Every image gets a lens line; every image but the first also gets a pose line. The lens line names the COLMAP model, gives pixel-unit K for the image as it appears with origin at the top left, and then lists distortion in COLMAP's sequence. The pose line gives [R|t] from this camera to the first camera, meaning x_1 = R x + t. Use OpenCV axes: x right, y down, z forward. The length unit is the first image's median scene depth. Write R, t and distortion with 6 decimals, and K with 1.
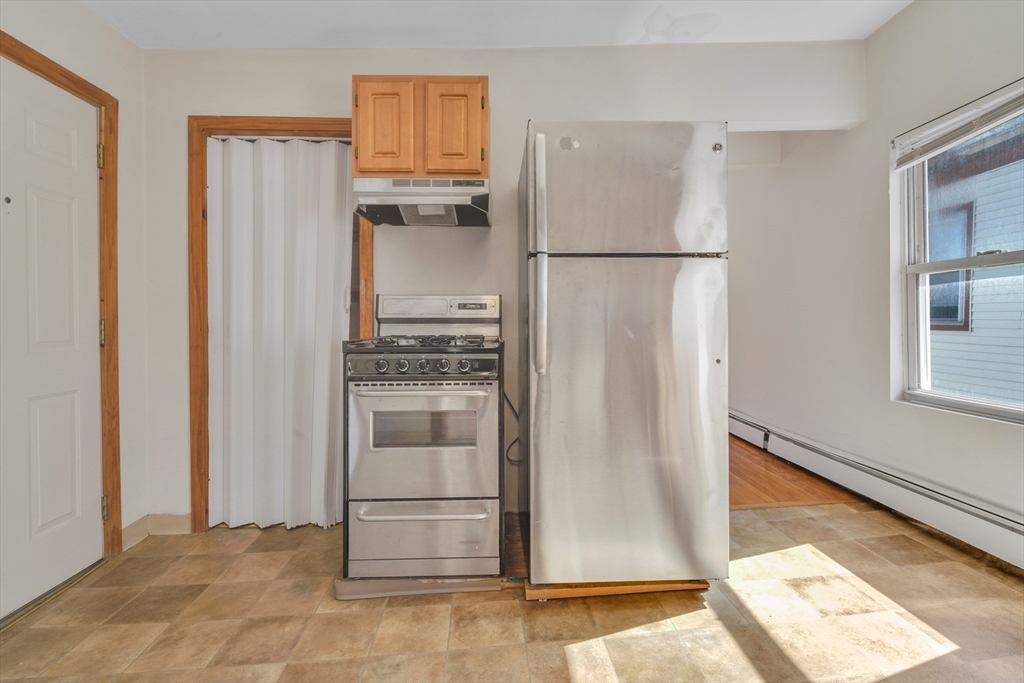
lens RADIAL K [[486.4, 0, 513.1], [0, 486.4, 322.1], [0, 0, 1]] dist [-0.002864, -0.000464]
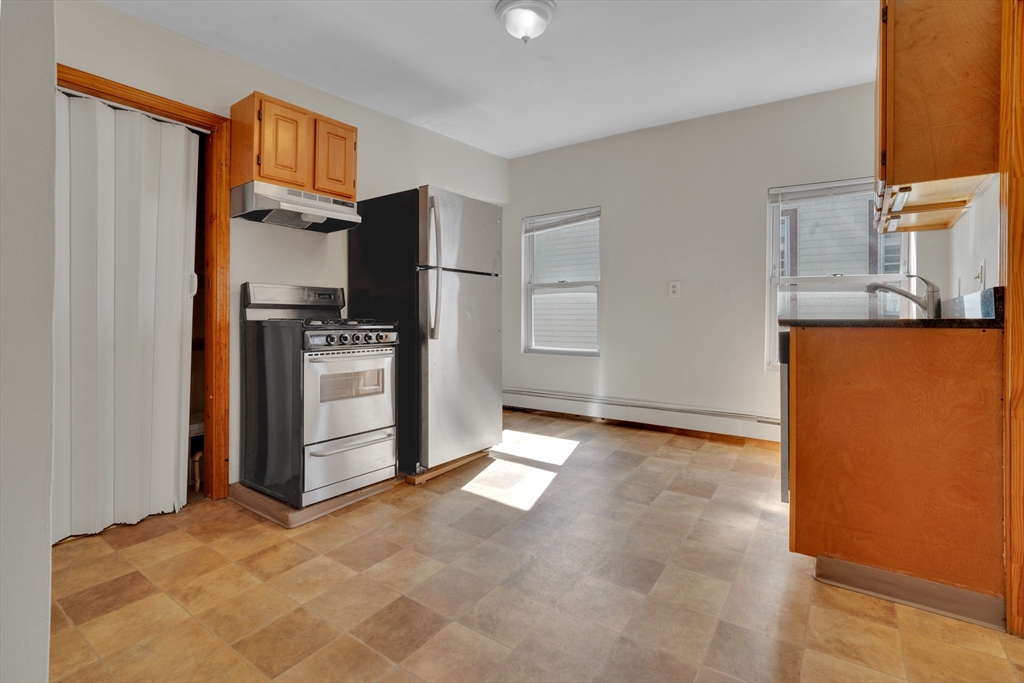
lens RADIAL K [[486.4, 0, 513.1], [0, 486.4, 322.1], [0, 0, 1]] dist [-0.002864, -0.000464]
pose [[0.615373, -0.003465, 0.788228, -0.927616], [-0.001443, 0.999984, 0.005522, 0.031880], [-0.788234, -0.004536, 0.615358, -0.198604]]
